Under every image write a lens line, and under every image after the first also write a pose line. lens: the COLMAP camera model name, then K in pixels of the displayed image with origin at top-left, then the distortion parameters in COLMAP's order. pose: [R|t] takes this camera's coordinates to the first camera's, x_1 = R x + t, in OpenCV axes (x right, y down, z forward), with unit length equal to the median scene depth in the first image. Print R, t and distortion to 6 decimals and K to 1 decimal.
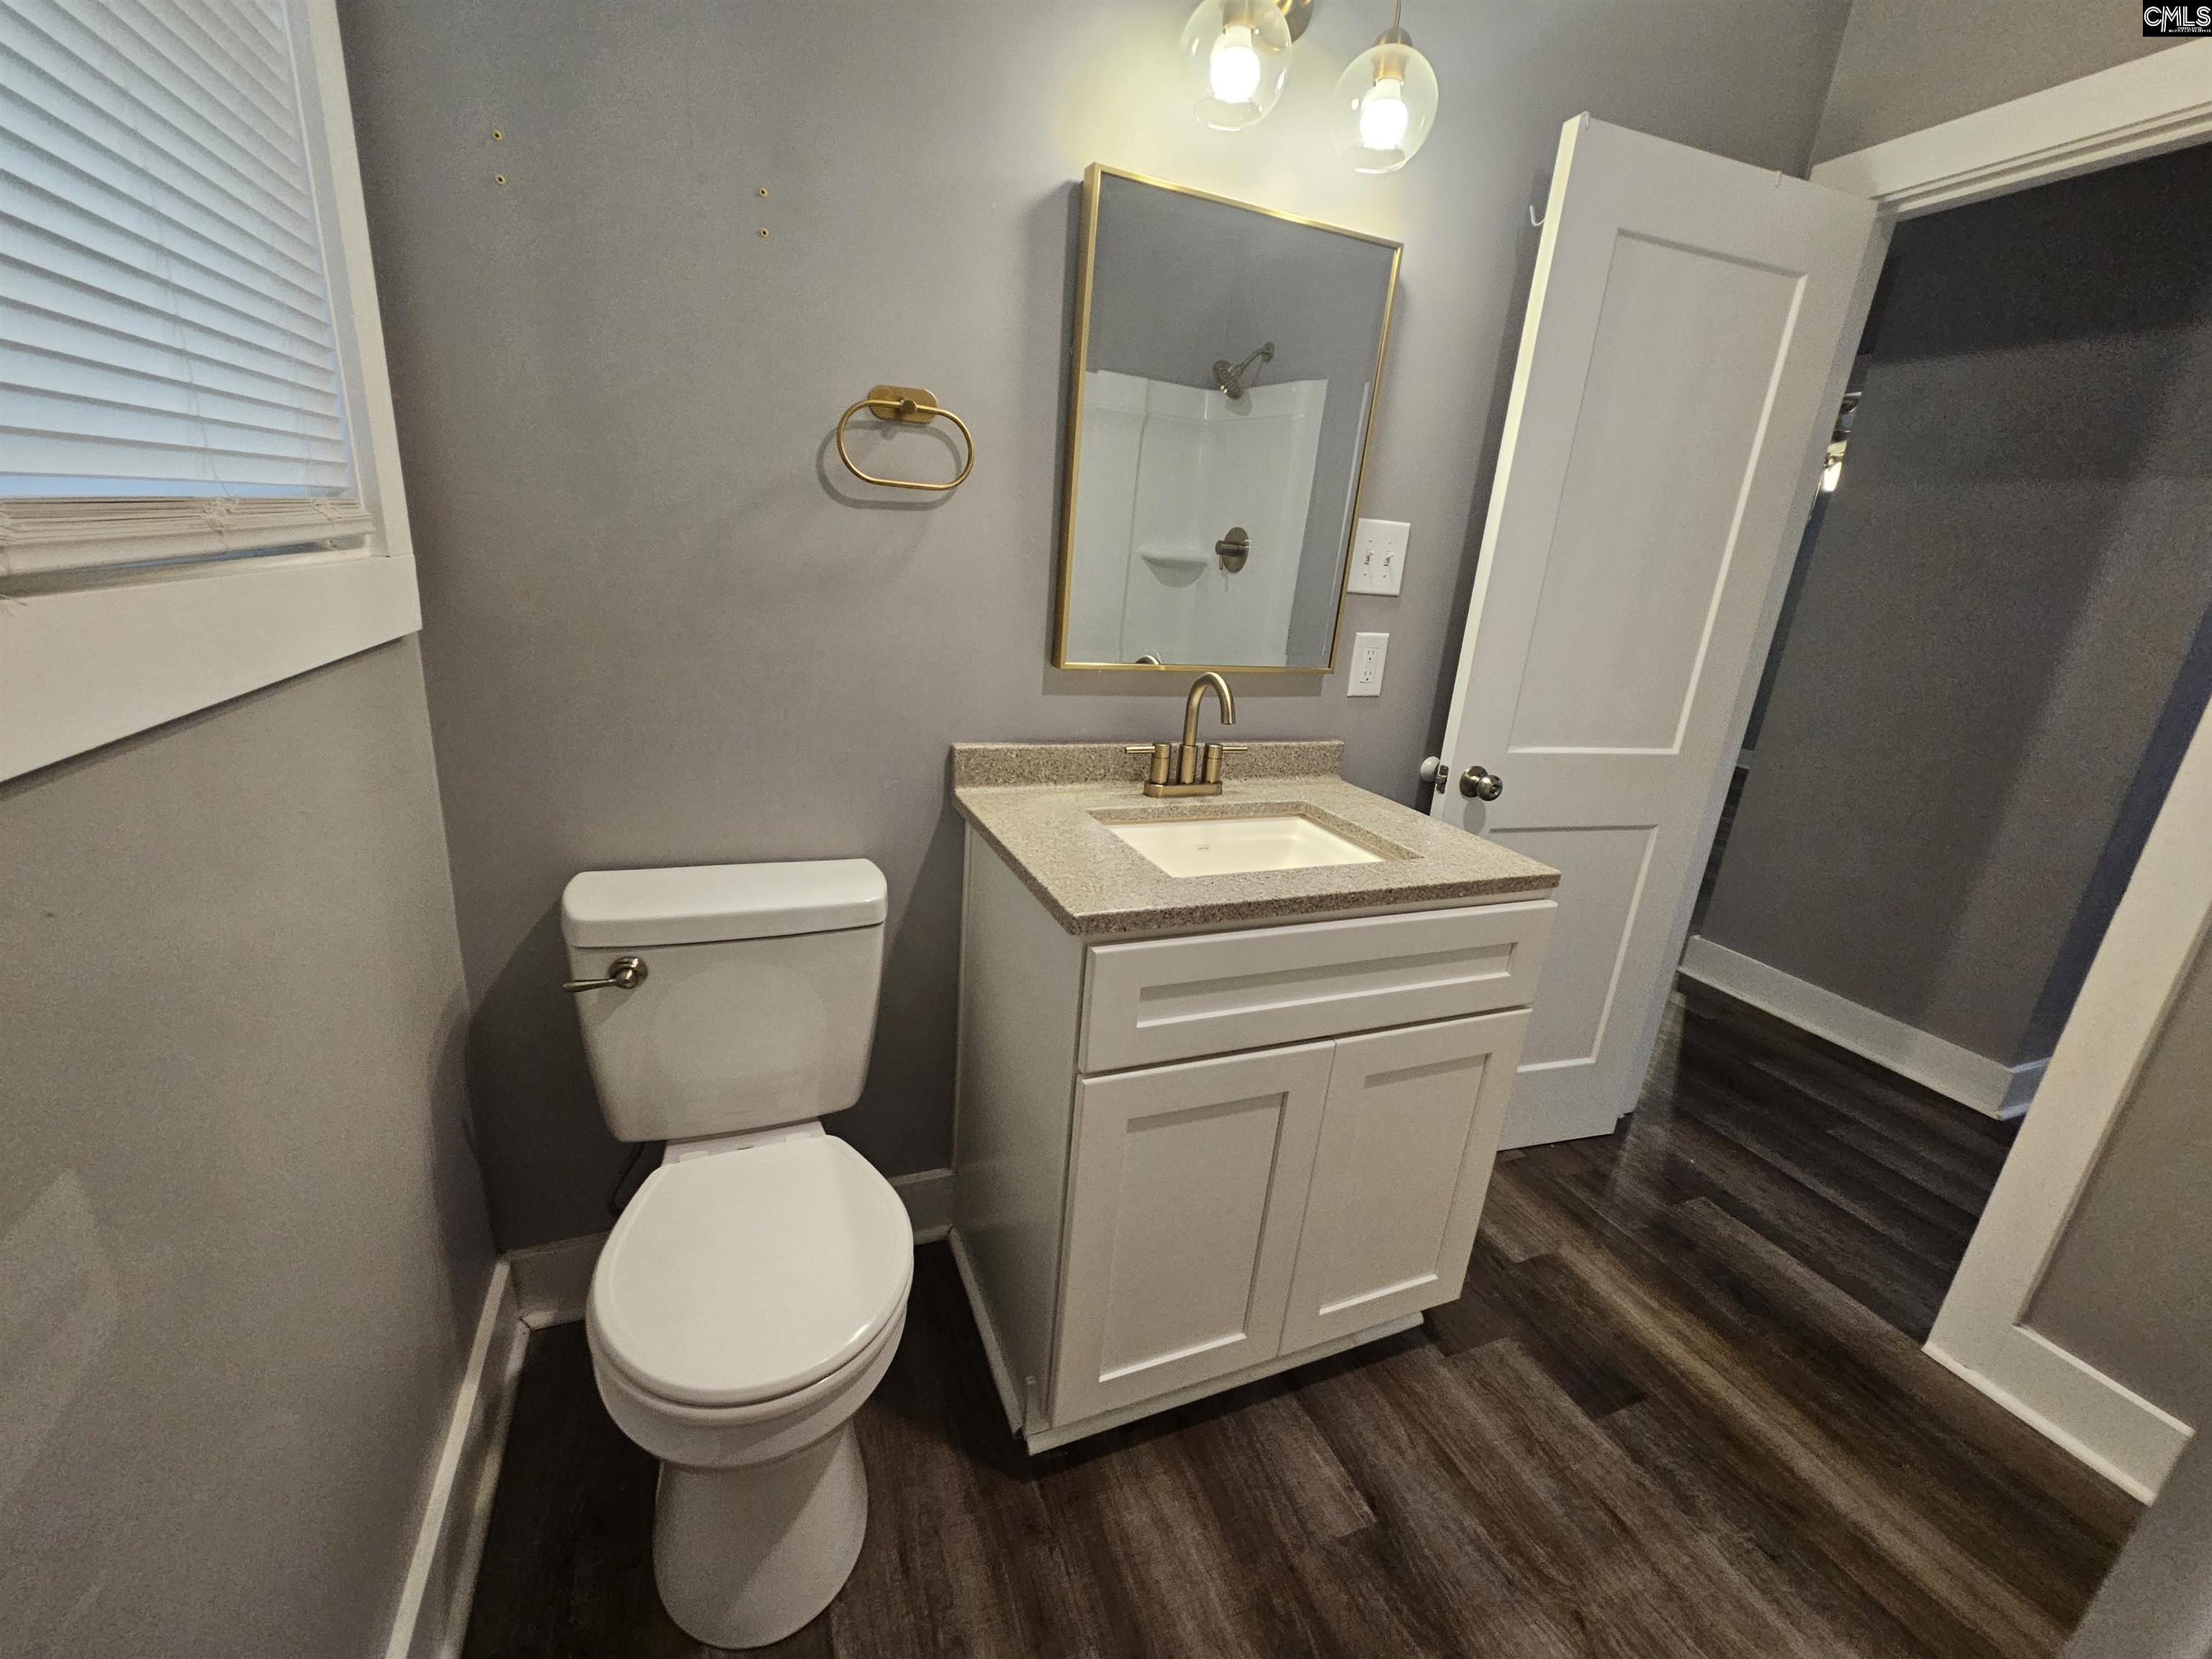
lens RADIAL K [[908.4, 0, 1101.4], [0, 908.4, 825.0], [0, 0, 1]] dist [0.001372, -0.000607]
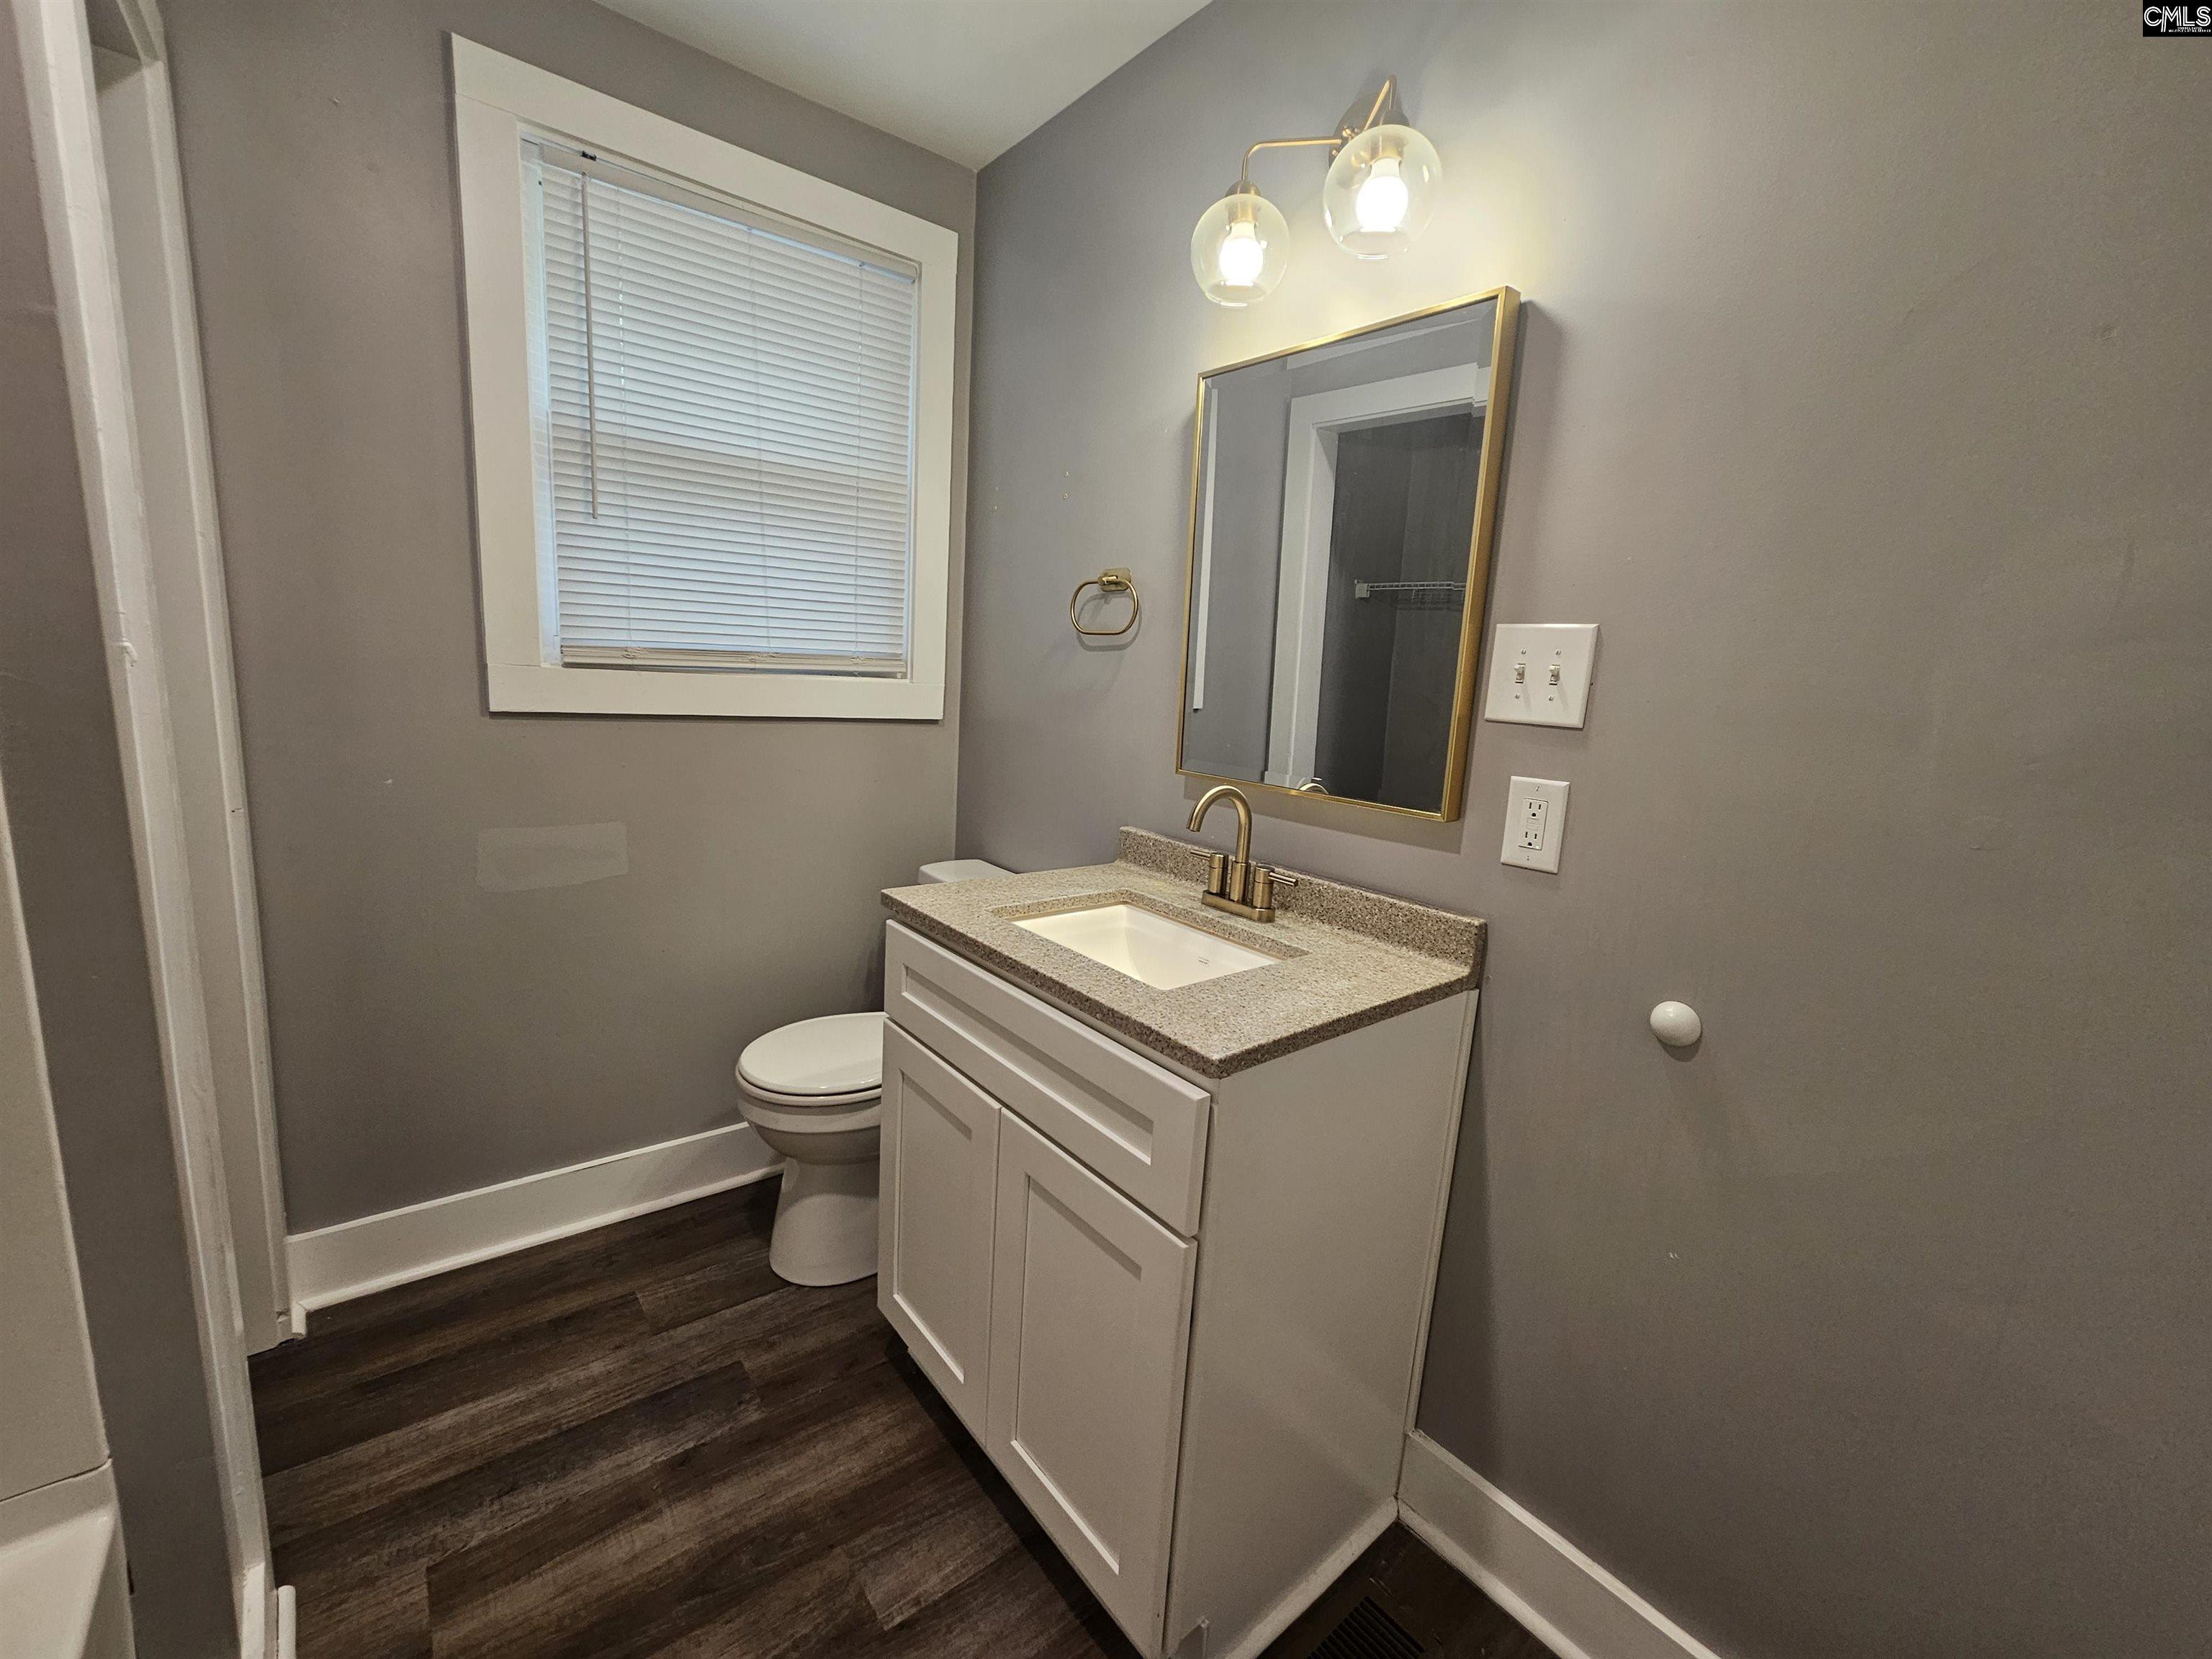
lens RADIAL K [[908.4, 0, 1100.2], [0, 908.4, 826.3], [0, 0, 1]] dist [0.001372, -0.000607]
pose [[0.284336, 0.105515, -0.952901, 1.152035], [-0.317291, 0.948272, 0.010325, -0.101099], [0.904698, 0.299411, 0.303107, 0.653812]]
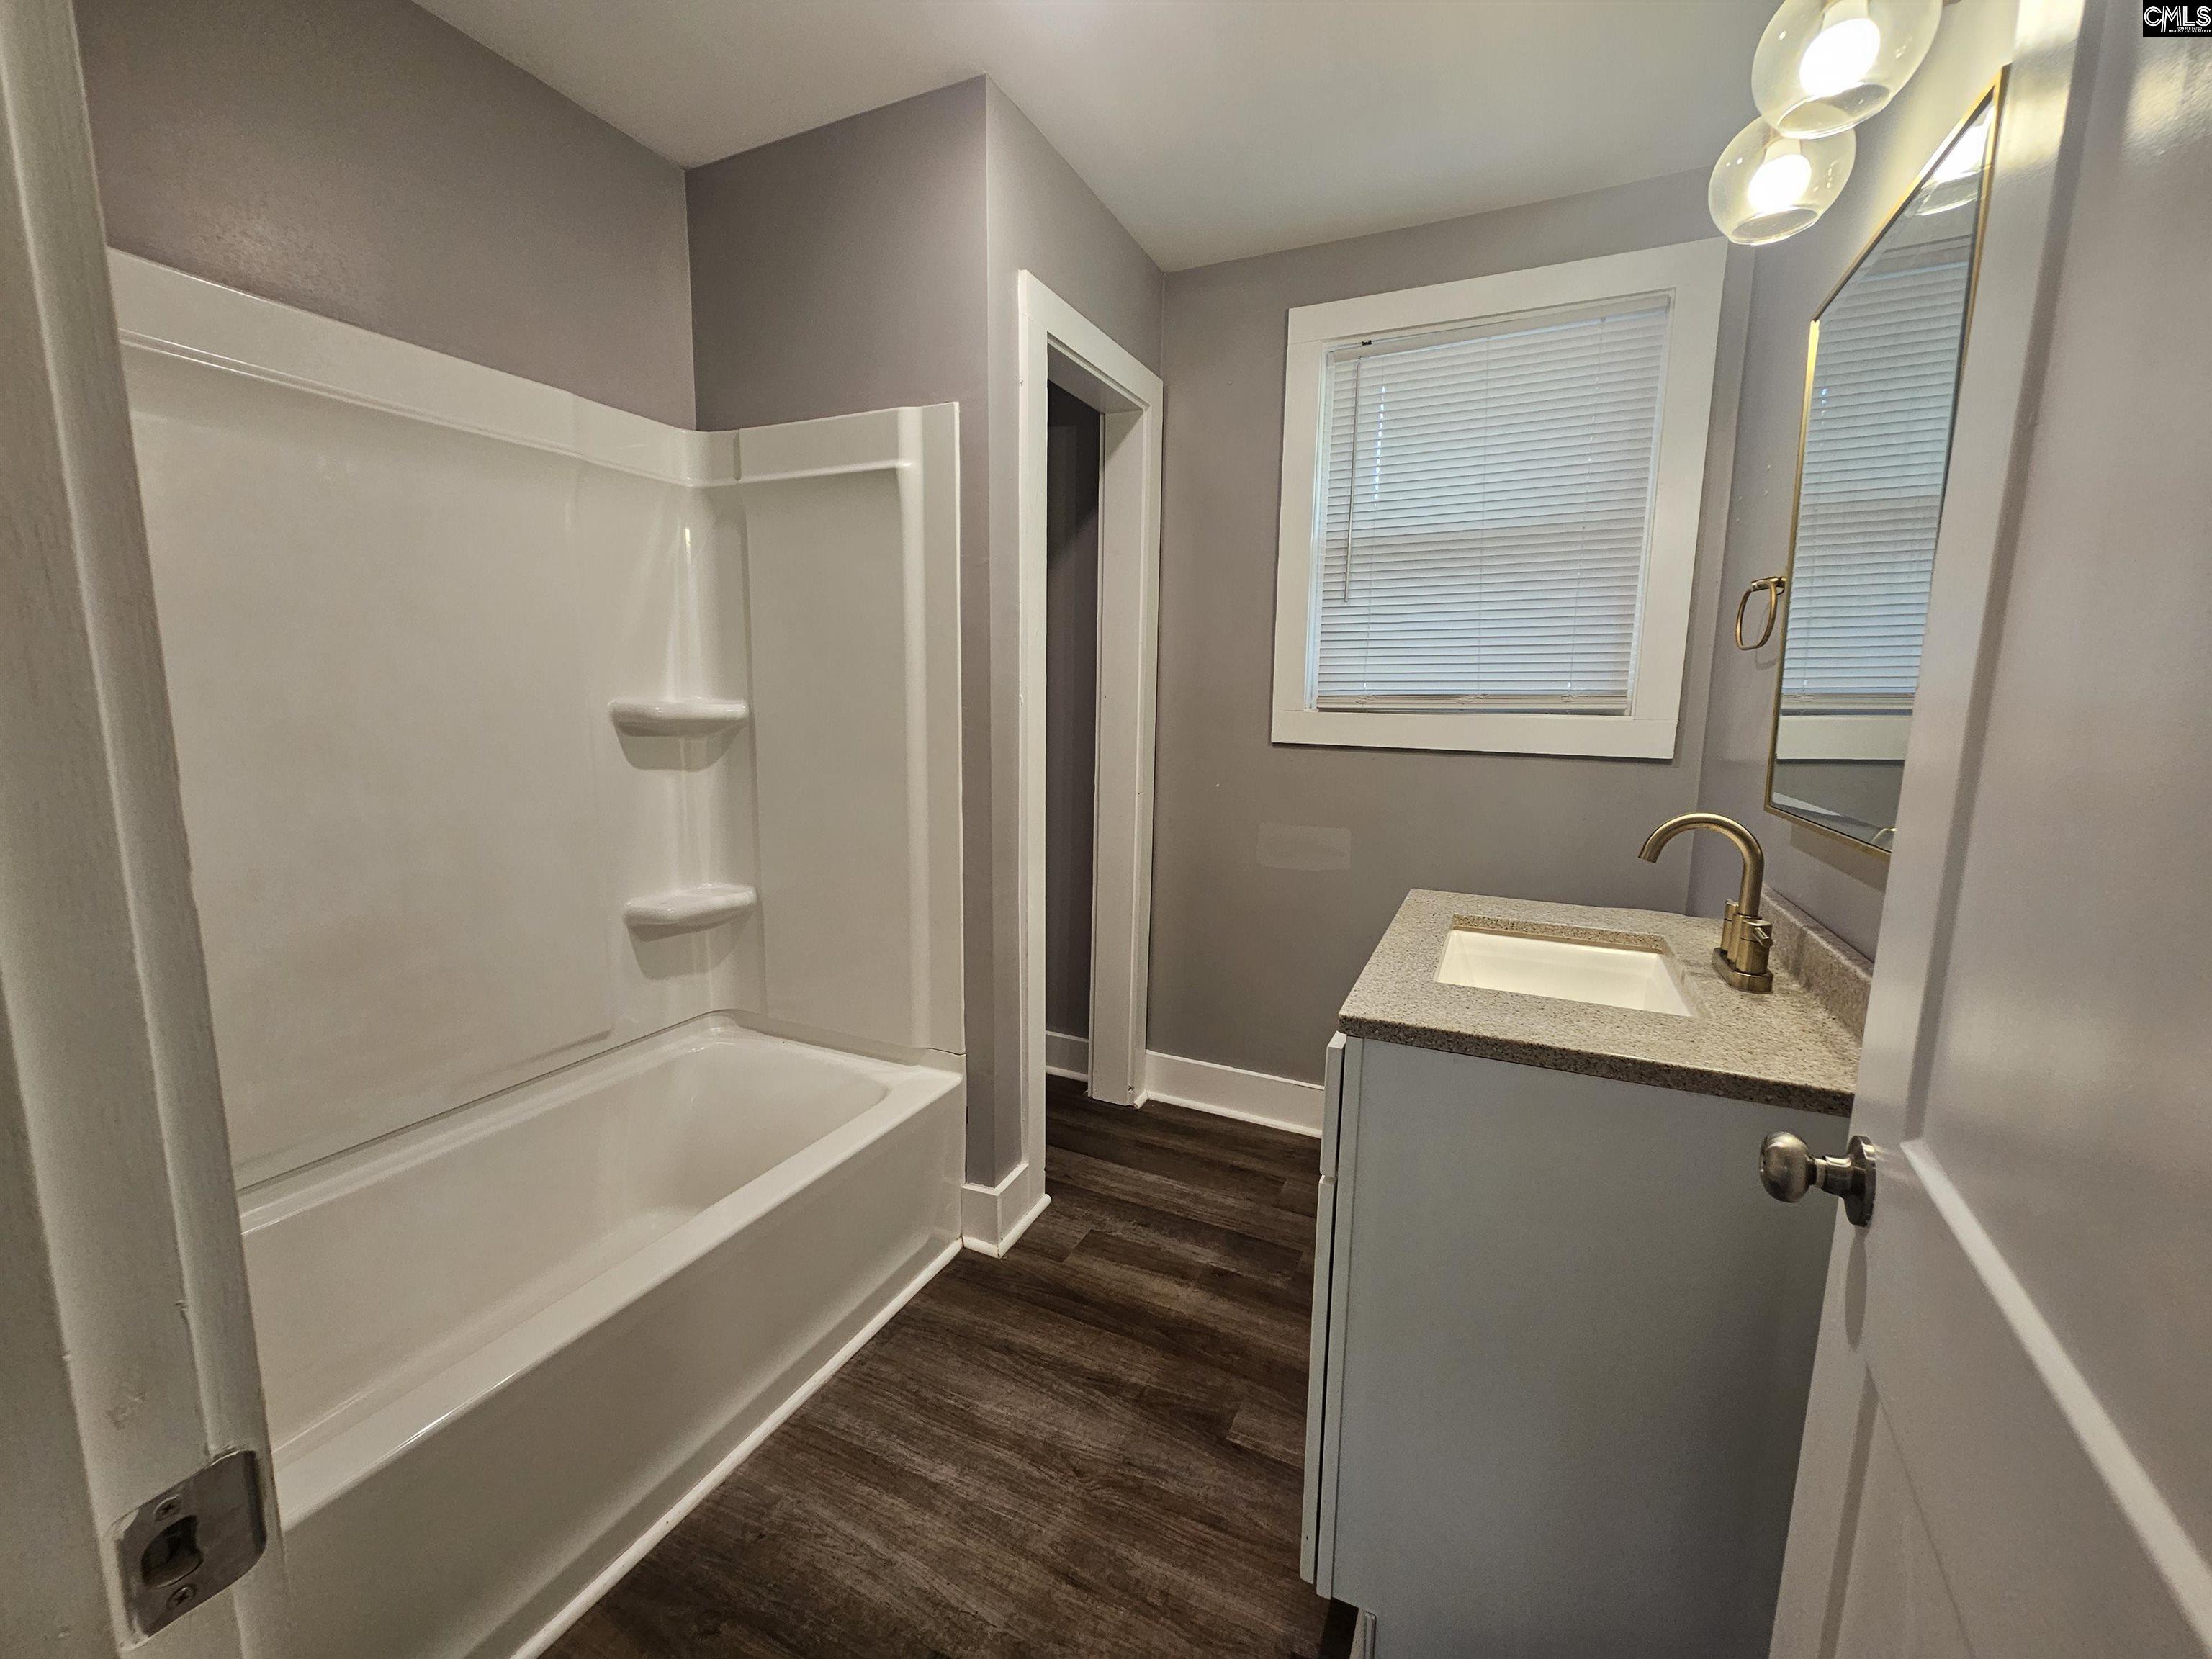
lens RADIAL K [[908.4, 0, 1106.0], [0, 908.4, 826.7], [0, 0, 1]] dist [0.001372, -0.000607]
pose [[-0.736053, 0.004477, -0.676909, 1.204090], [-0.269666, 0.915266, 0.299281, -0.283565], [0.620891, 0.402826, -0.672477, 1.356097]]
